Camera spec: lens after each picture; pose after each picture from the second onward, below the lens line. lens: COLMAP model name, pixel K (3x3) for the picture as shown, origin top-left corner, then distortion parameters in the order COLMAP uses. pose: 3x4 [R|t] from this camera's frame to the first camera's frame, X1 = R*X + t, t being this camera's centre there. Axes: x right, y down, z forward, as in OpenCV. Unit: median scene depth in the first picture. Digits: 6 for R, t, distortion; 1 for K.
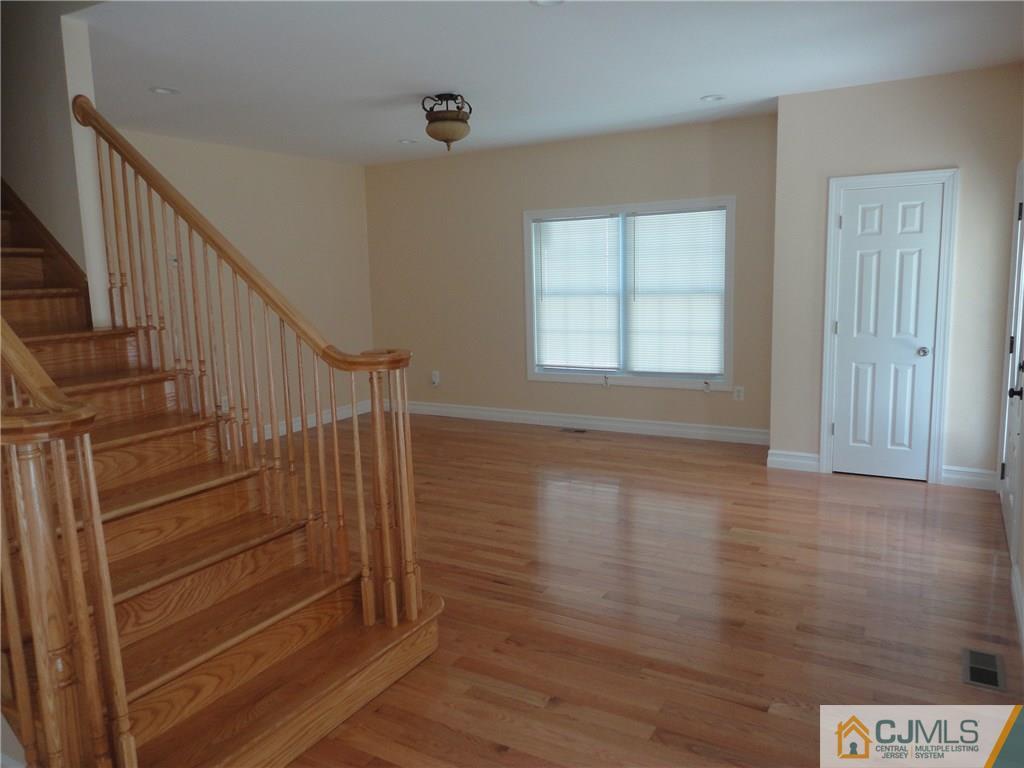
lens RADIAL K [[740.4, 0, 512.0], [0, 740.4, 384.0], [0, 0, 1]] dist [0.051308, -0.119039]
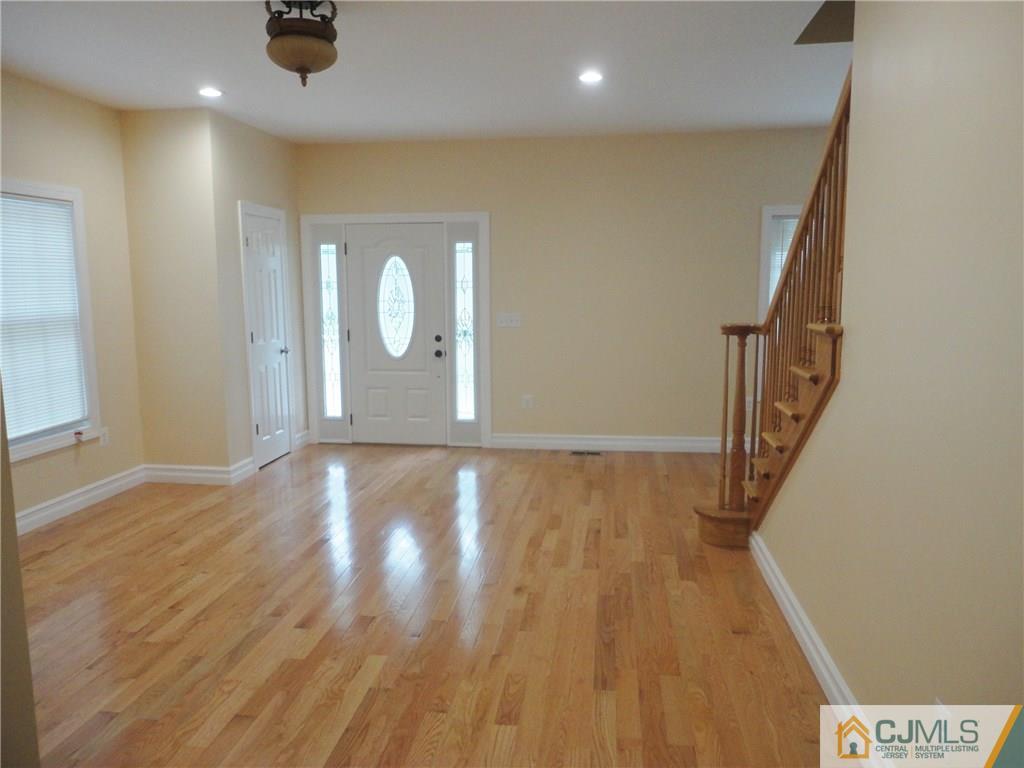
lens RADIAL K [[740.4, 0, 512.0], [0, 740.4, 384.0], [0, 0, 1]] dist [0.051308, -0.119039]
pose [[-0.386288, -0.100857, 0.916848, -0.703600], [0.142875, 0.975464, 0.167501, -0.133913], [-0.911246, 0.195698, -0.362400, 1.001276]]
